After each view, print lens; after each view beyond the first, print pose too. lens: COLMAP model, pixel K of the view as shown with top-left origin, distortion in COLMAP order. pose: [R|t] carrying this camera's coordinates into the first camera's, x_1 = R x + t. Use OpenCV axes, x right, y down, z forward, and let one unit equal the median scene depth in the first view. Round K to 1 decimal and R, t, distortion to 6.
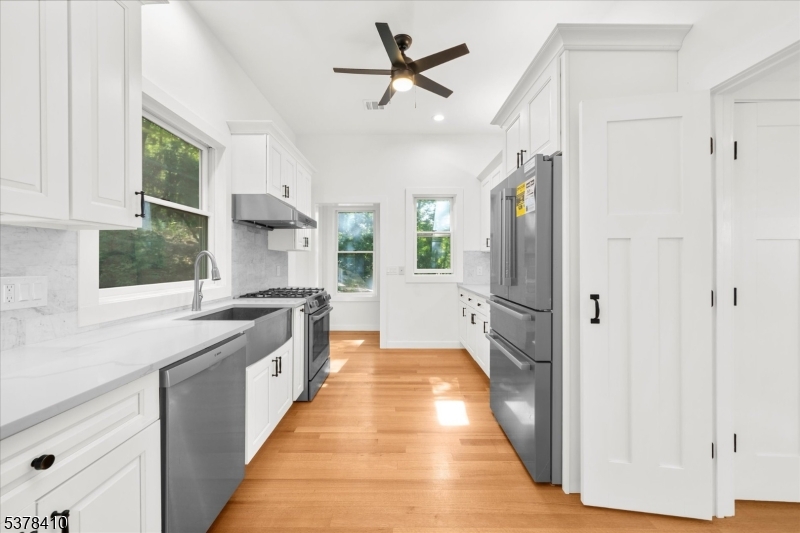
lens RADIAL K [[303.1, 0, 400.0], [0, 303.1, 263.8], [0, 0, 1]] dist [0.000343, 0.000141]
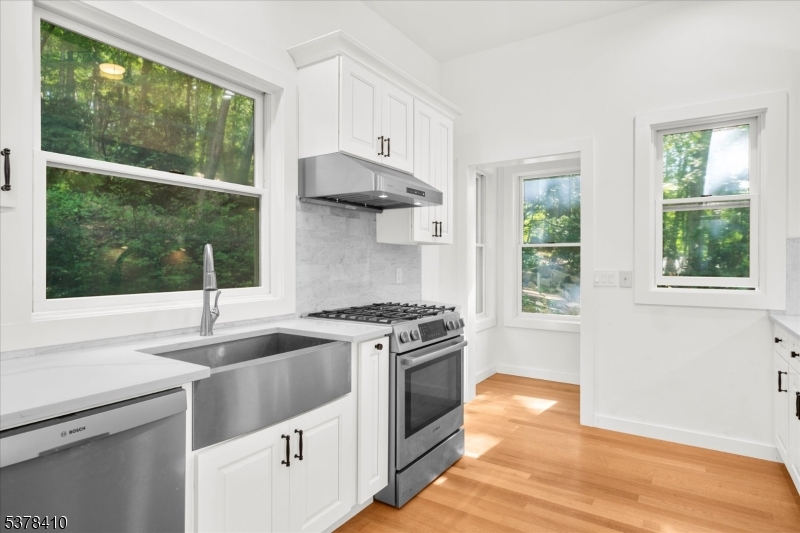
lens RADIAL K [[437.2, 0, 403.3], [0, 437.2, 262.3], [0, 0, 1]] dist [0.003644, -0.002646]
pose [[0.841366, 0.003685, -0.540453, 0.133665], [-0.005596, 0.999983, -0.001895, -0.003851], [0.540437, 0.004619, 0.841372, 0.280356]]
